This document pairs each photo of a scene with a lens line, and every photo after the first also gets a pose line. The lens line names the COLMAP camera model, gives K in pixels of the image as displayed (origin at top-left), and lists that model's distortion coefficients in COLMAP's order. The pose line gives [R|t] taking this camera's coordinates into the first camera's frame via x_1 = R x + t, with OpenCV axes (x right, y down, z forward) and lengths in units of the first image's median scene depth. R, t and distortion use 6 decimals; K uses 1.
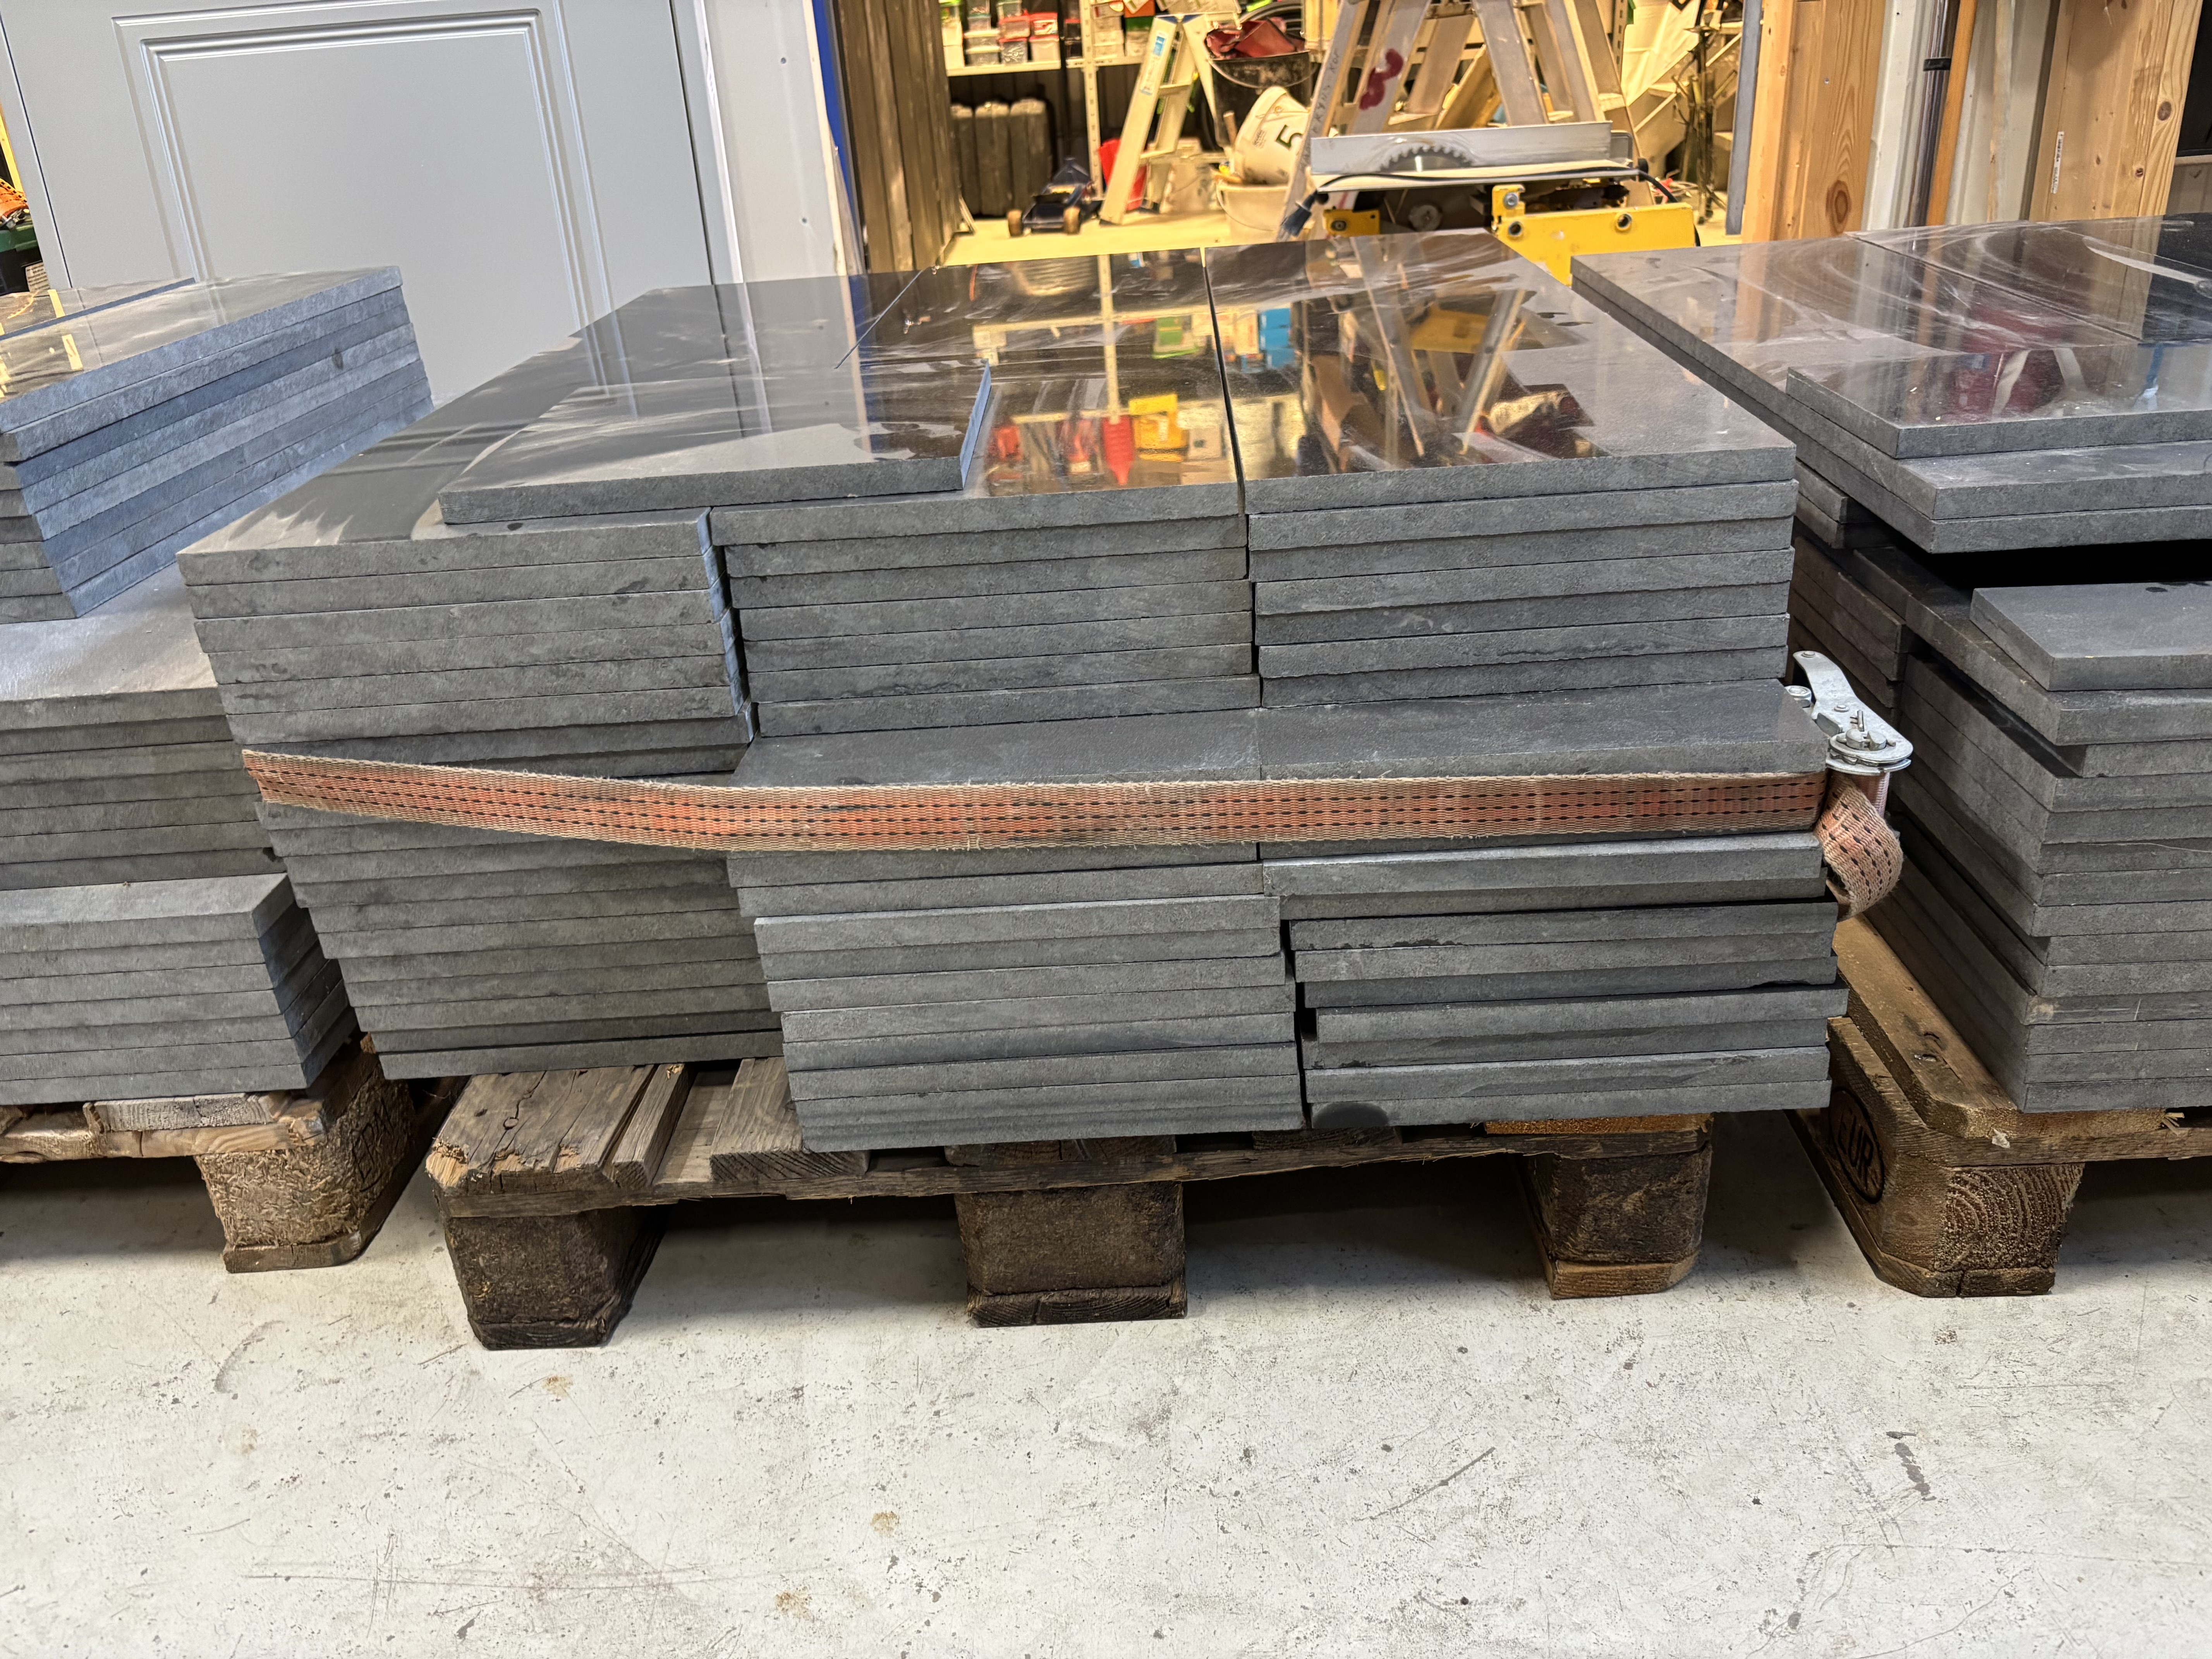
lens RADIAL K [[1711.6, 0, 1098.3], [0, 1711.6, 812.8], [0, 0, 1]] dist [0.036021, -0.039404]
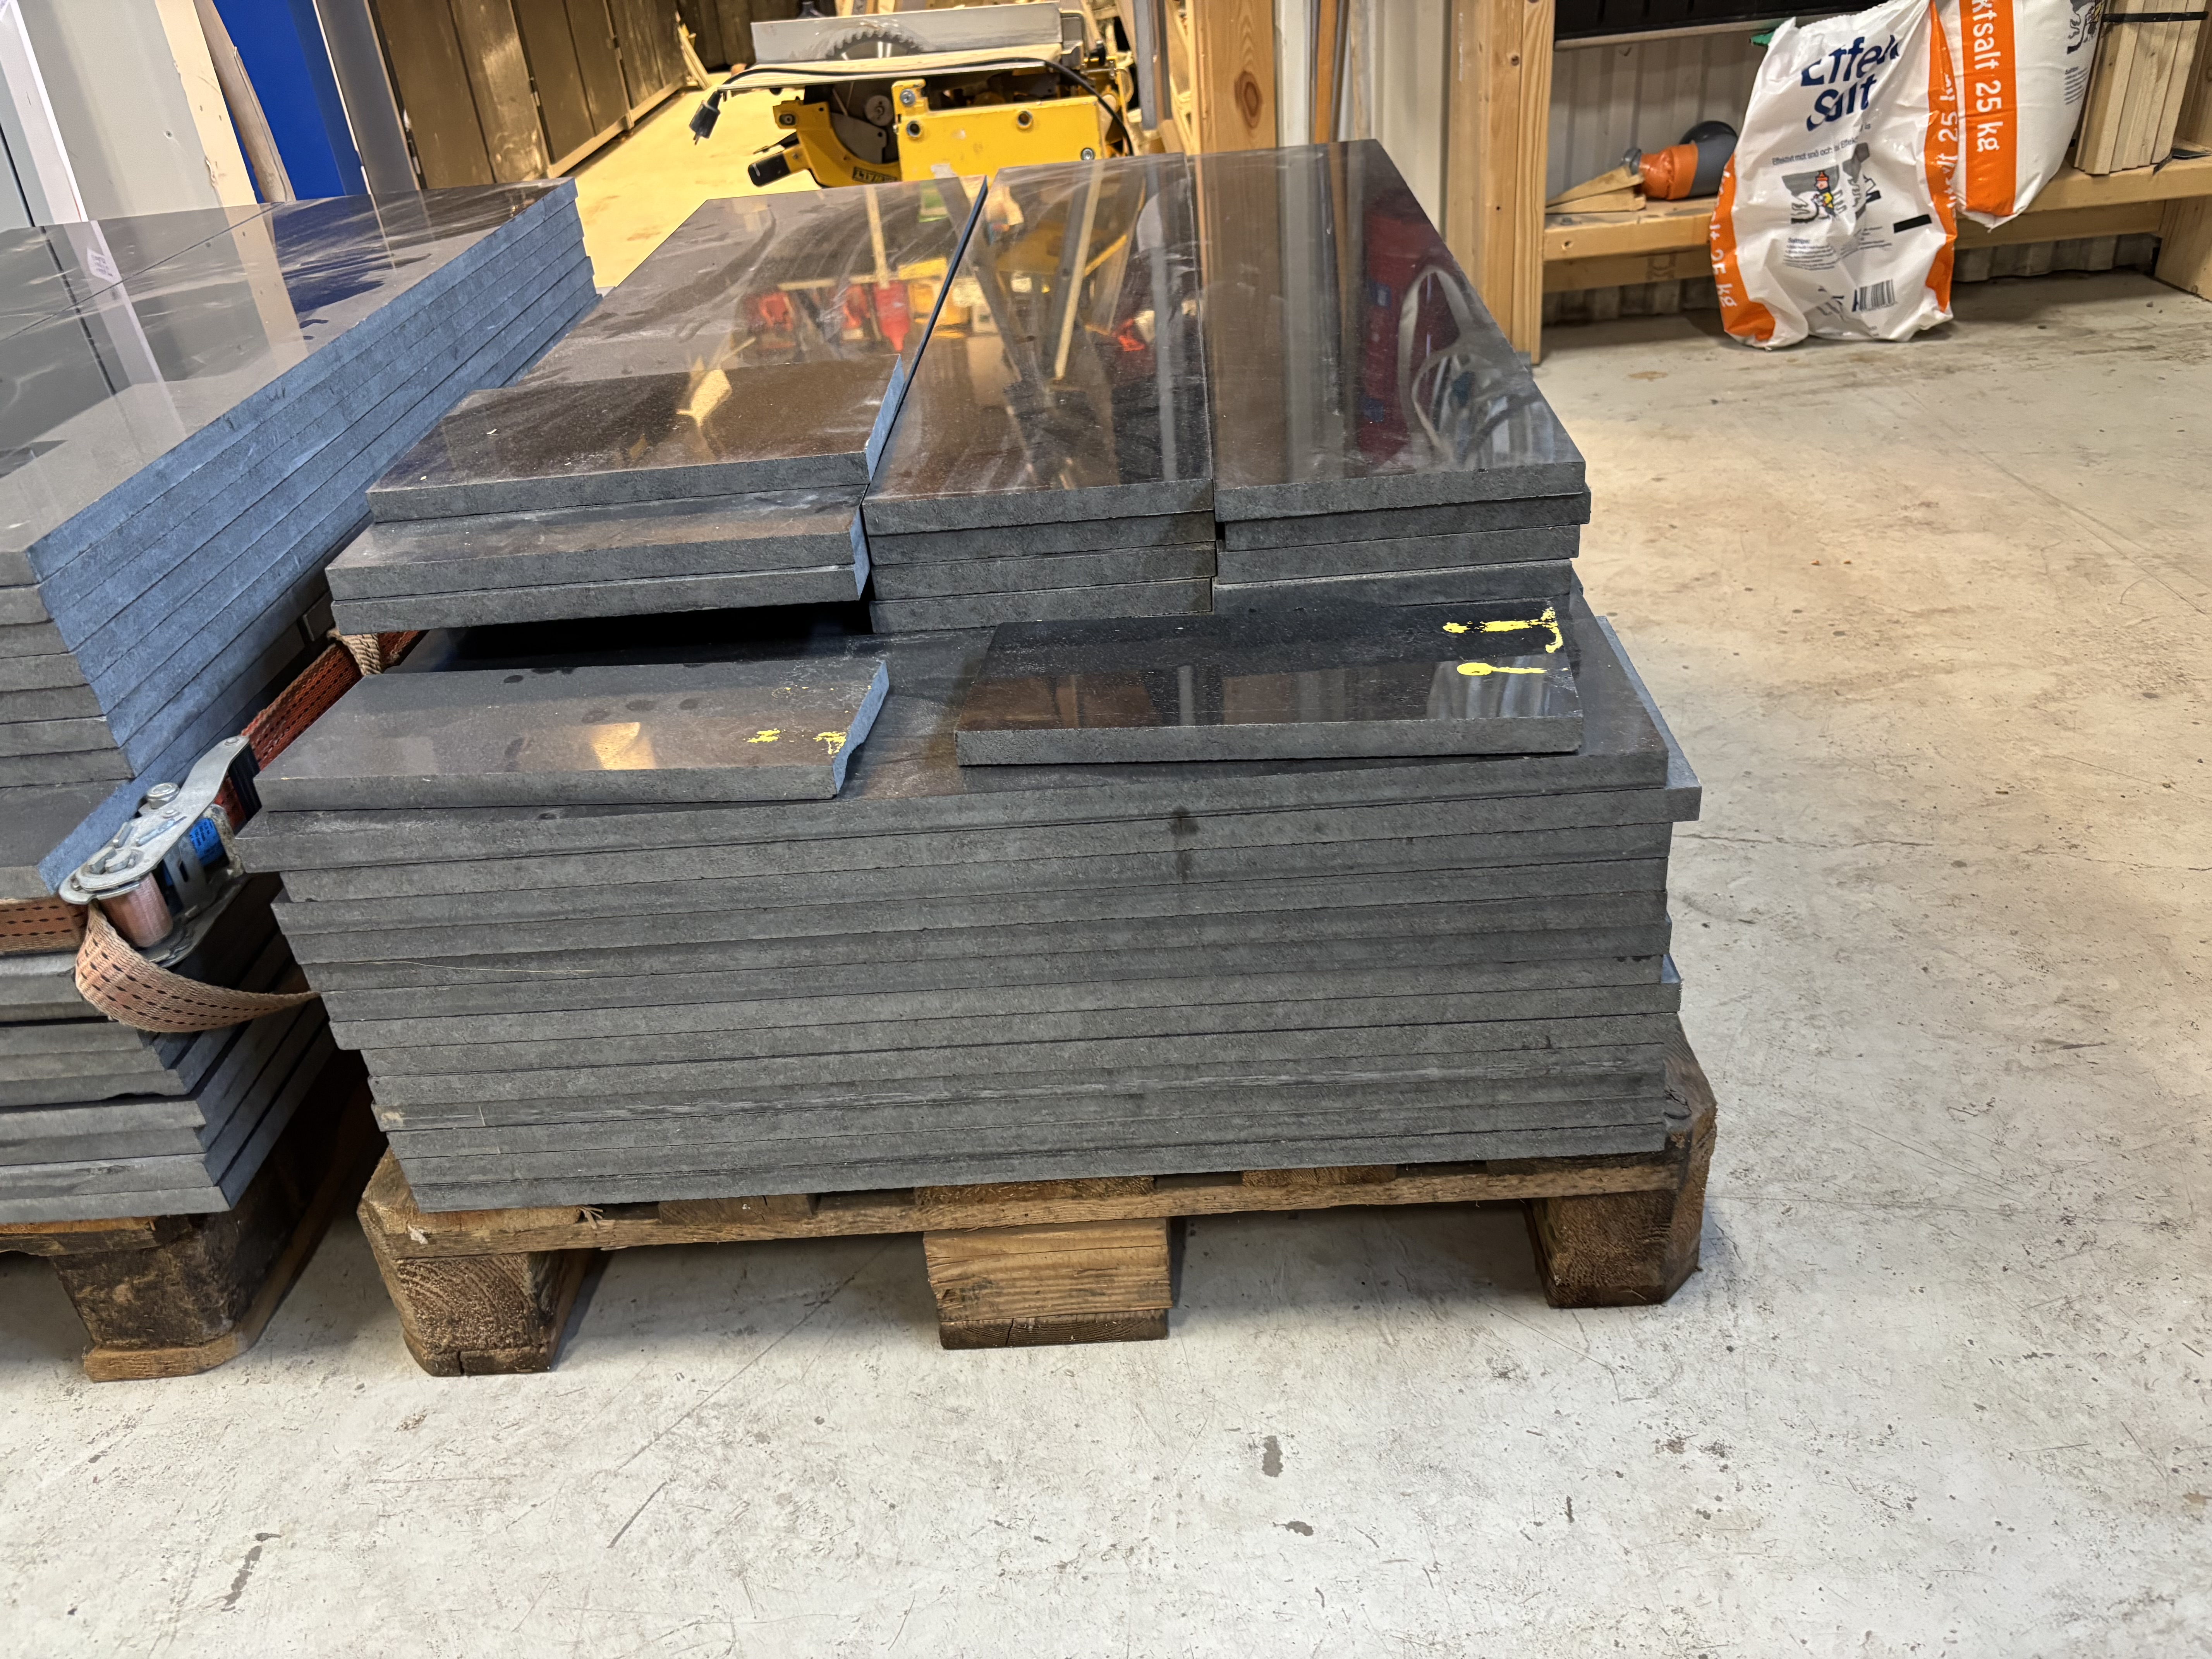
lens RADIAL K [[1711.6, 0, 1104.7], [0, 1711.6, 845.0], [0, 0, 1]] dist [0.036021, -0.039404]
pose [[0.999756, -0.020219, -0.008861, 0.927424], [0.021069, 0.993751, 0.109615, -0.132838], [0.006589, -0.109775, 0.993935, 0.045907]]
